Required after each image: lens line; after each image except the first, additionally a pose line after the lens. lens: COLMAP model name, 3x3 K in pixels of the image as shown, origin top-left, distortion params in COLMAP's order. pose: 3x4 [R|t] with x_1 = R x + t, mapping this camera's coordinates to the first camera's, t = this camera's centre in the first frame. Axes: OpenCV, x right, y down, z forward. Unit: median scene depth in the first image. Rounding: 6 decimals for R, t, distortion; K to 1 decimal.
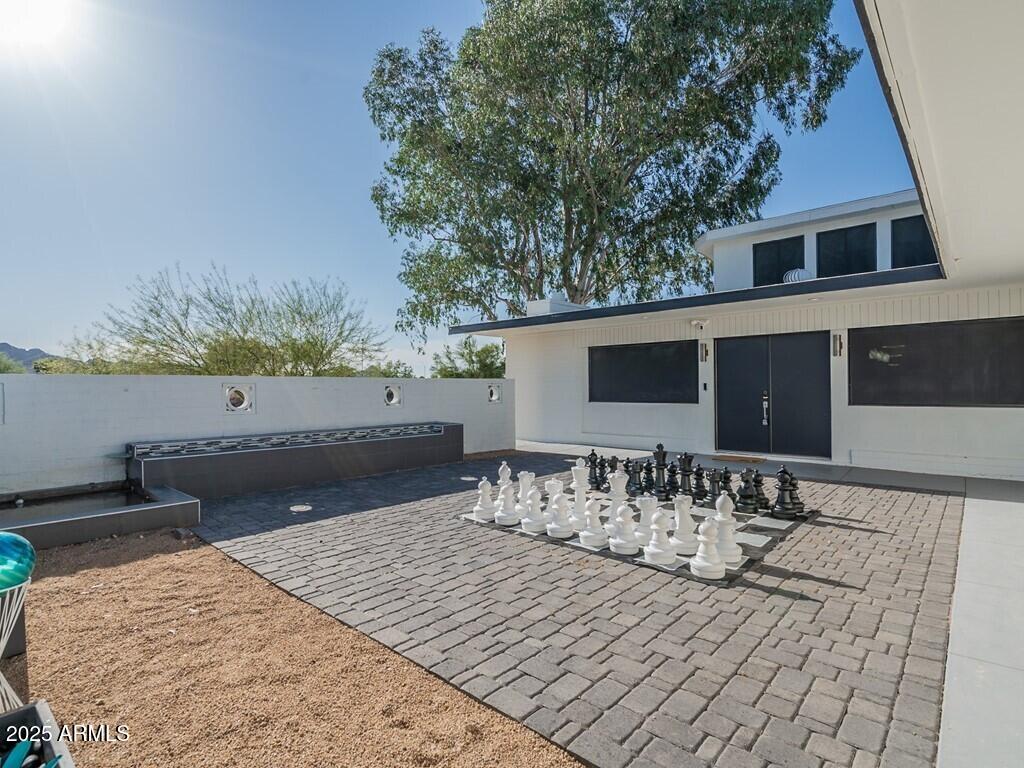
lens RADIAL K [[514.3, 0, 506.7], [0, 514.3, 388.1], [0, 0, 1]] dist [-0.006940, 0.002037]
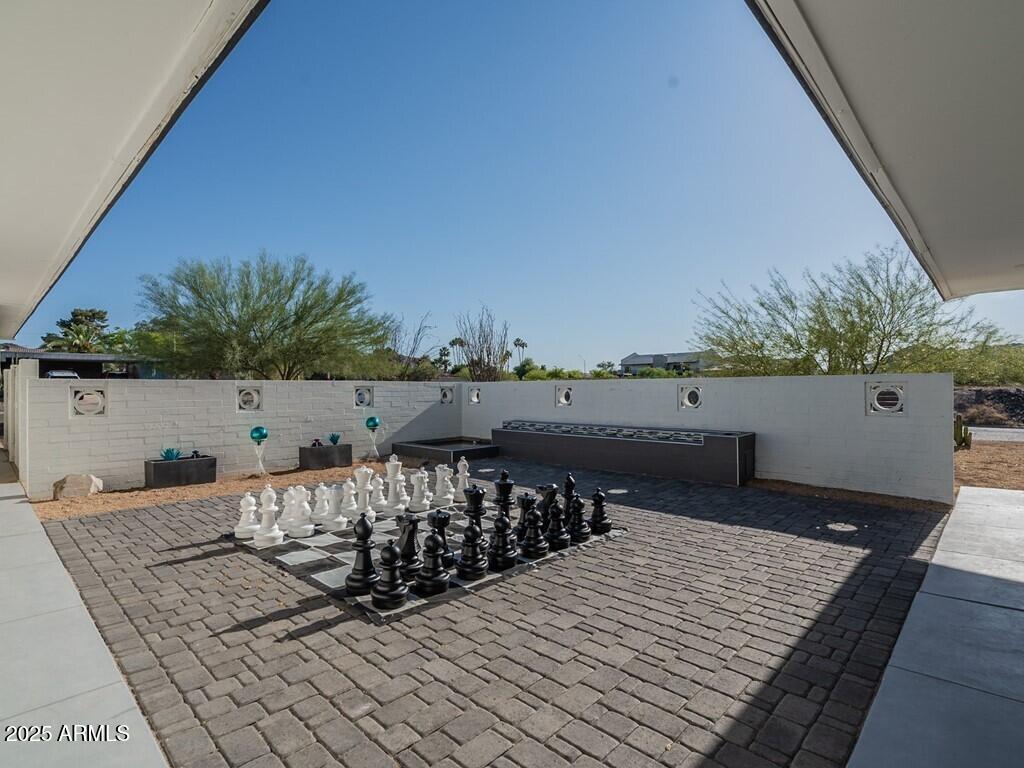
lens RADIAL K [[514.3, 0, 512.8], [0, 514.3, 387.2], [0, 0, 1]] dist [-0.006940, 0.002037]
pose [[-0.015342, 0.002632, -0.999879, 1.352496], [0.007788, 0.999967, 0.002513, -0.015769], [0.999852, -0.007749, -0.015362, 1.352038]]
